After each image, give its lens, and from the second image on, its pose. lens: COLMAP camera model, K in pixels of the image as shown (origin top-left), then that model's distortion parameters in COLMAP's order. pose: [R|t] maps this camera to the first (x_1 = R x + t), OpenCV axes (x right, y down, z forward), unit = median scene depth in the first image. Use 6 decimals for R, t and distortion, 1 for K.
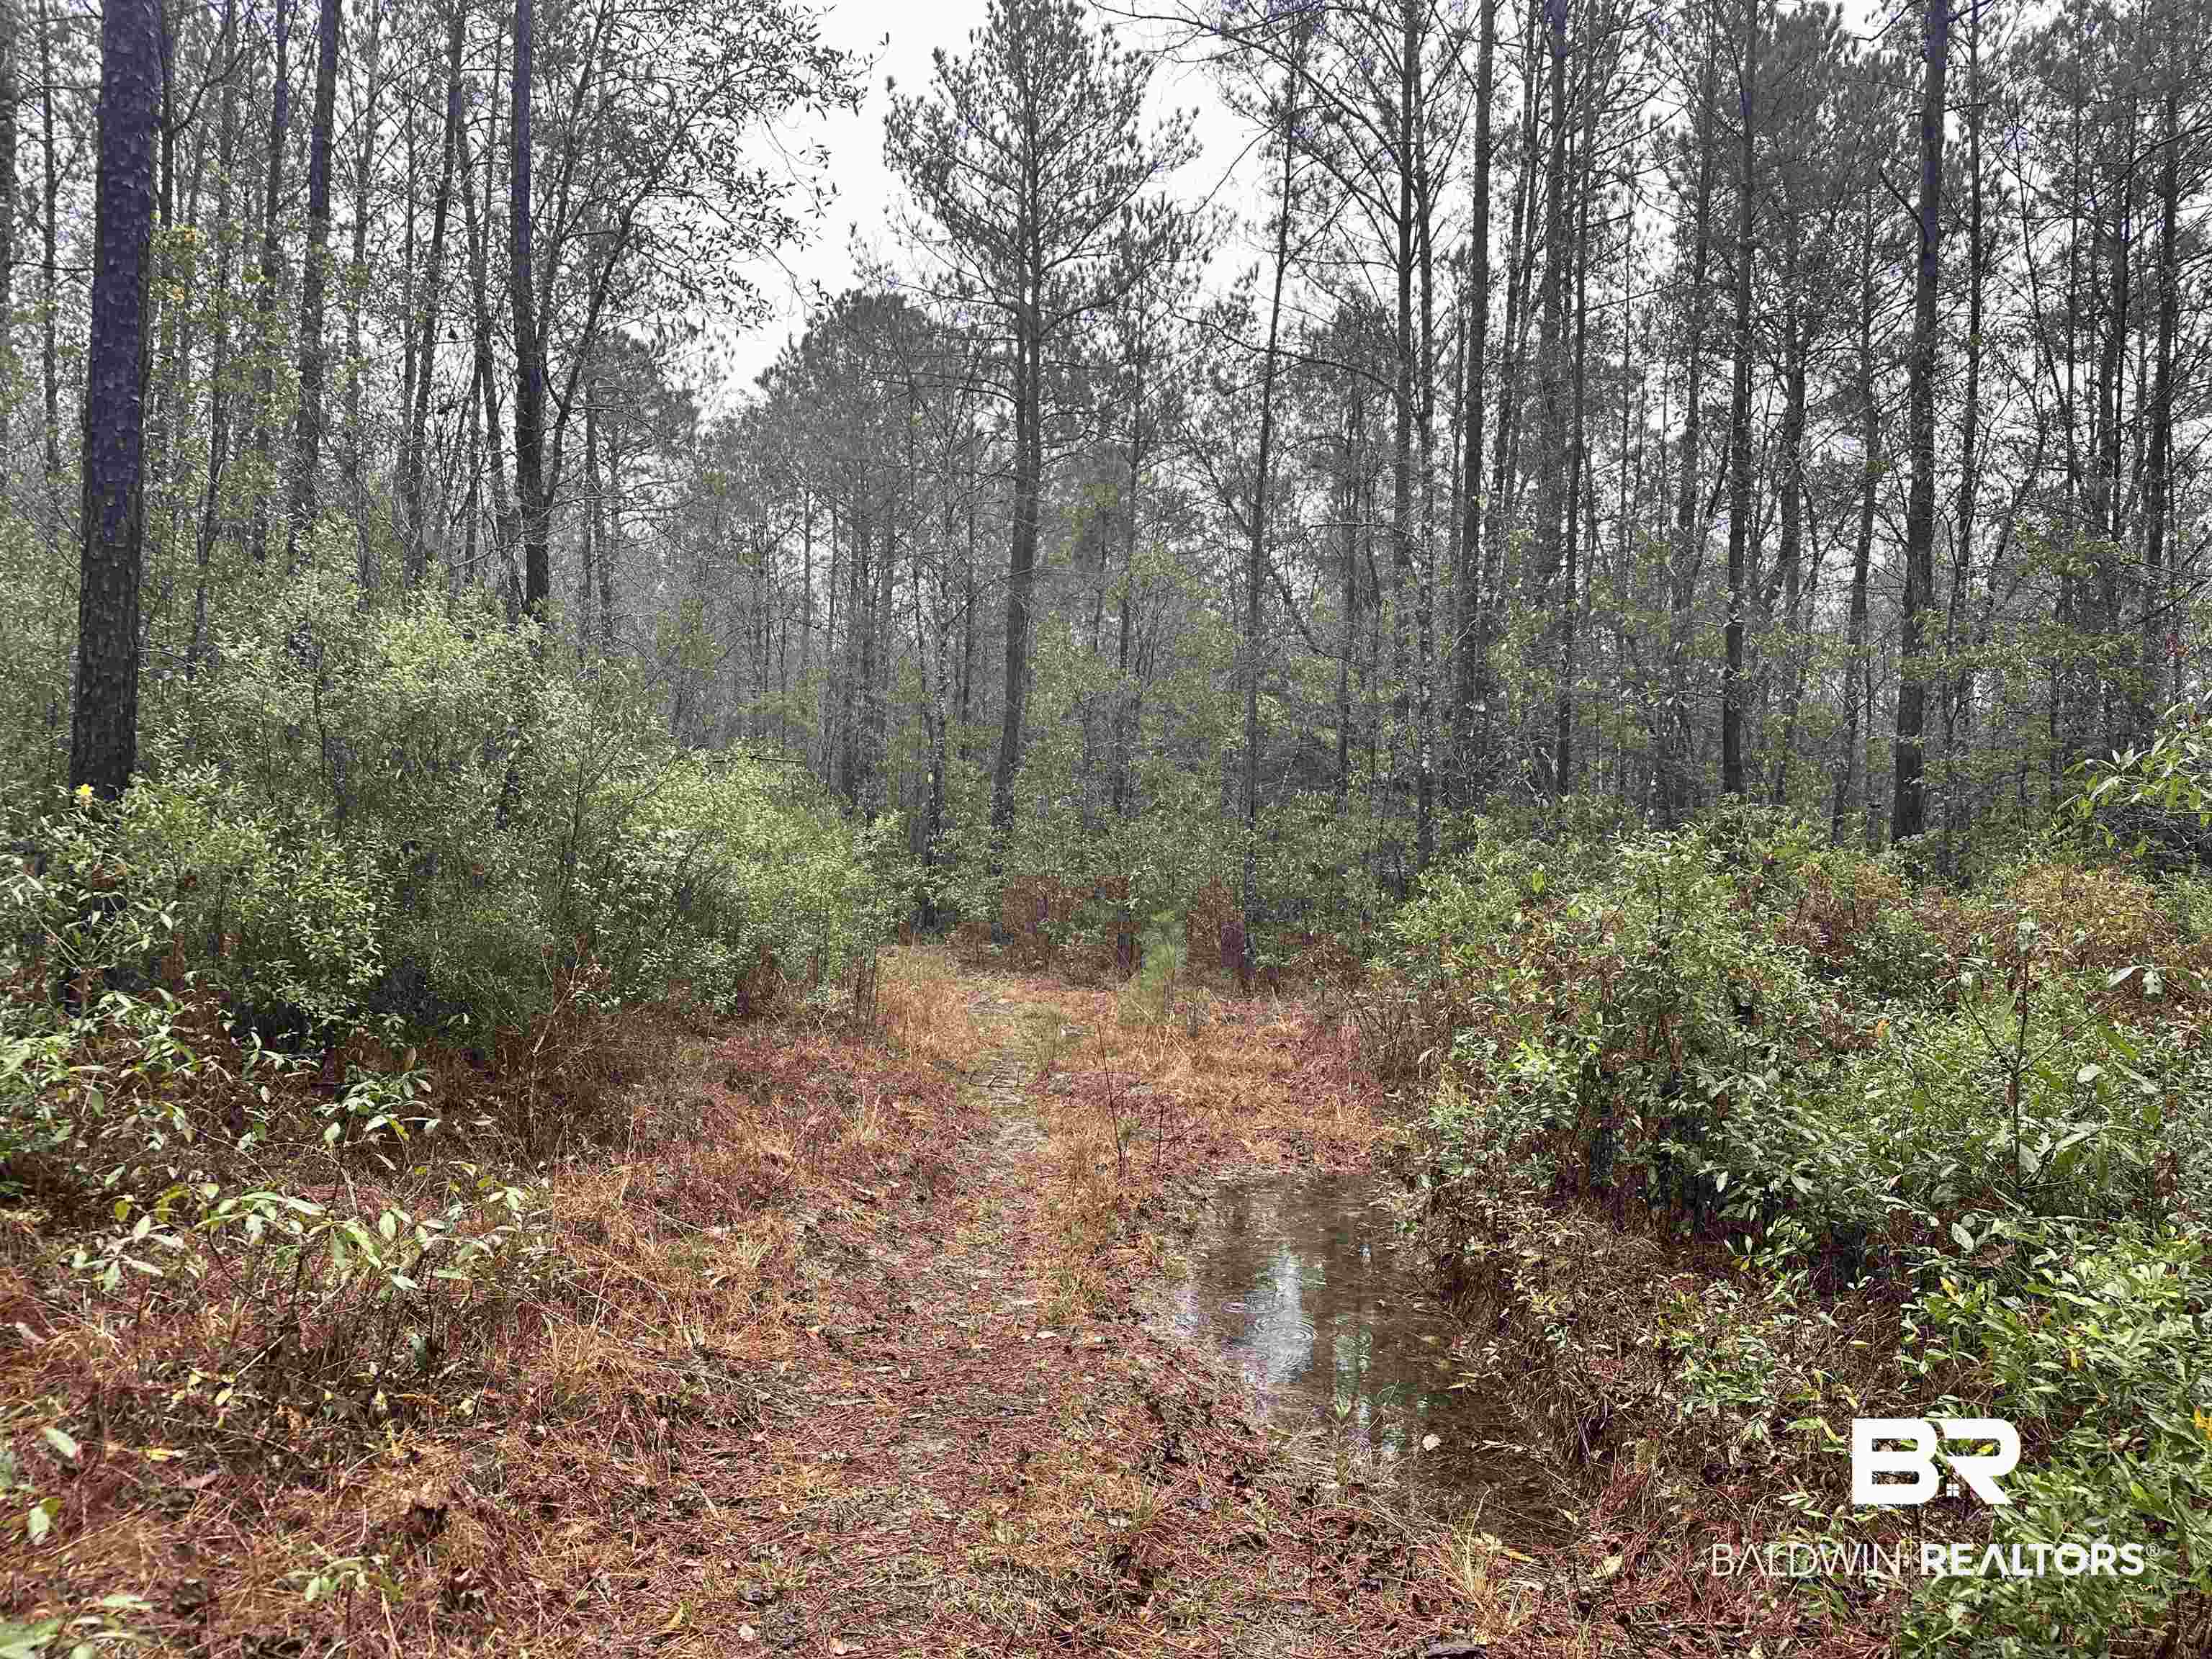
lens RADIAL K [[1527.9, 0, 1123.4], [0, 1527.9, 834.6], [0, 0, 1]] dist [-0.002339, -0.007960]
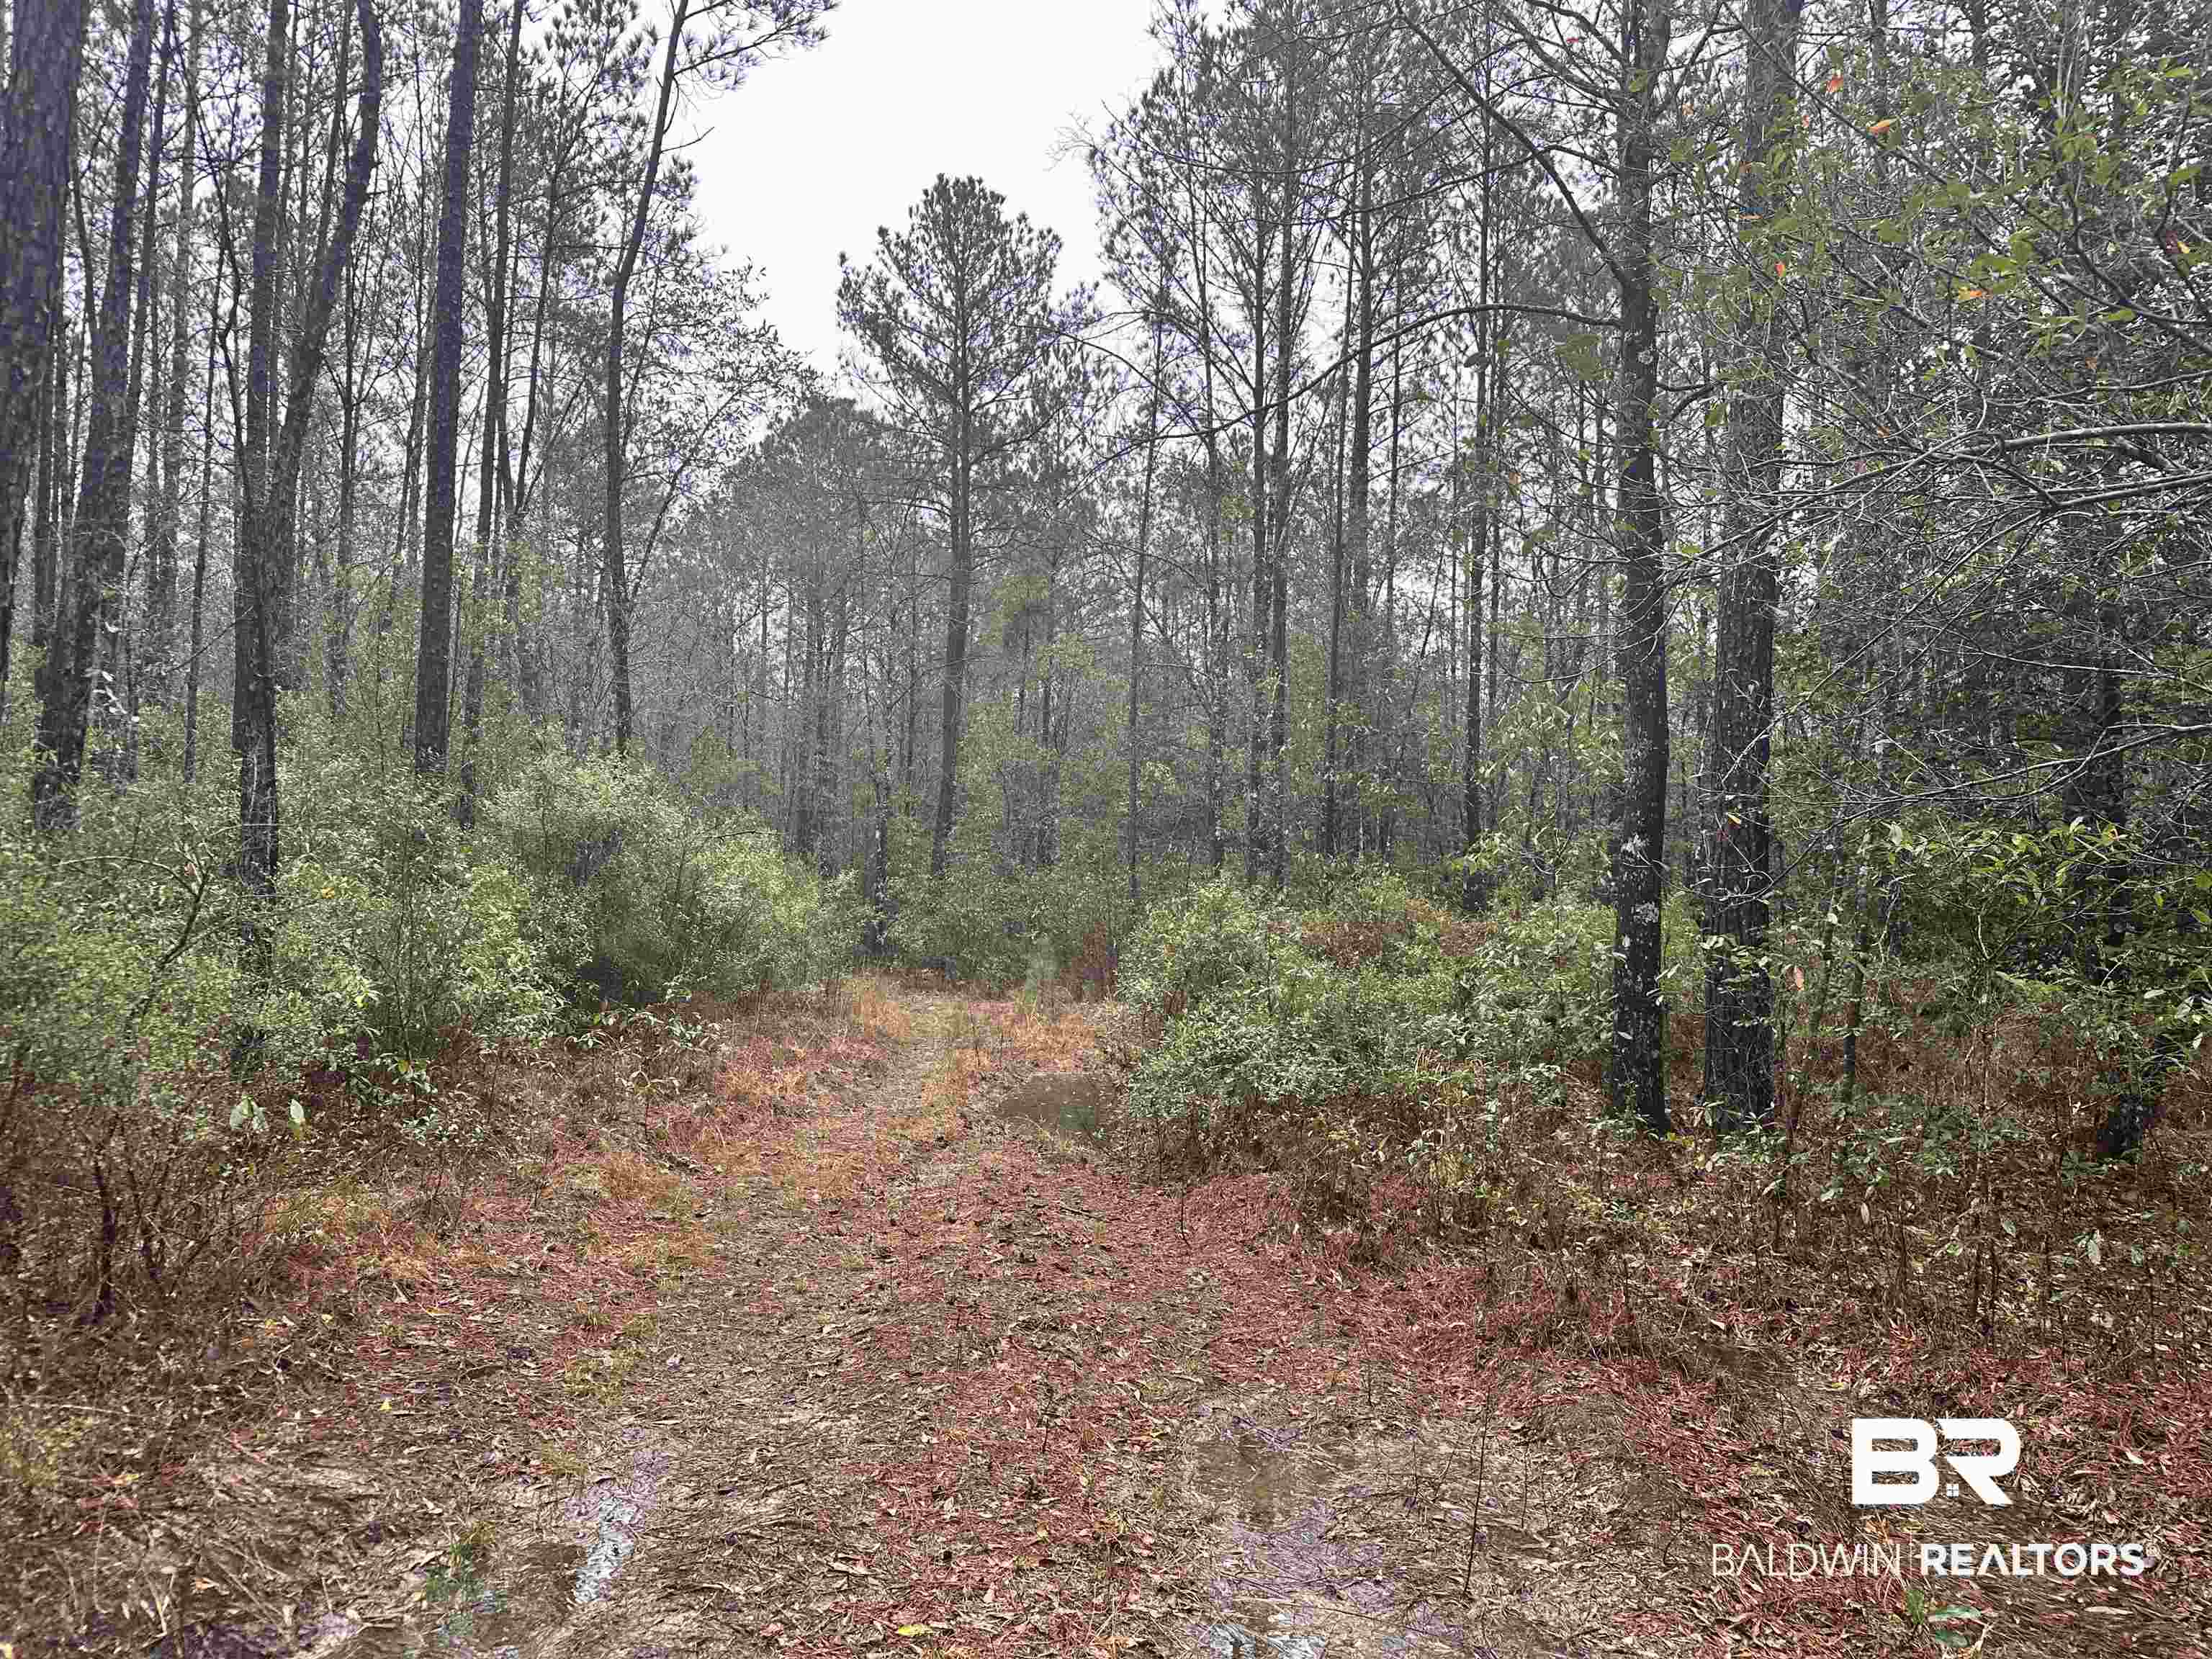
lens RADIAL K [[1565.2, 0, 1103.0], [0, 1565.2, 773.5], [0, 0, 1]] dist [0.108920, -0.000694]
pose [[0.999840, -0.005990, 0.016832, 0.027737], [0.007106, 0.997724, -0.067050, -0.001476], [-0.016392, 0.067159, 0.997608, -0.216236]]
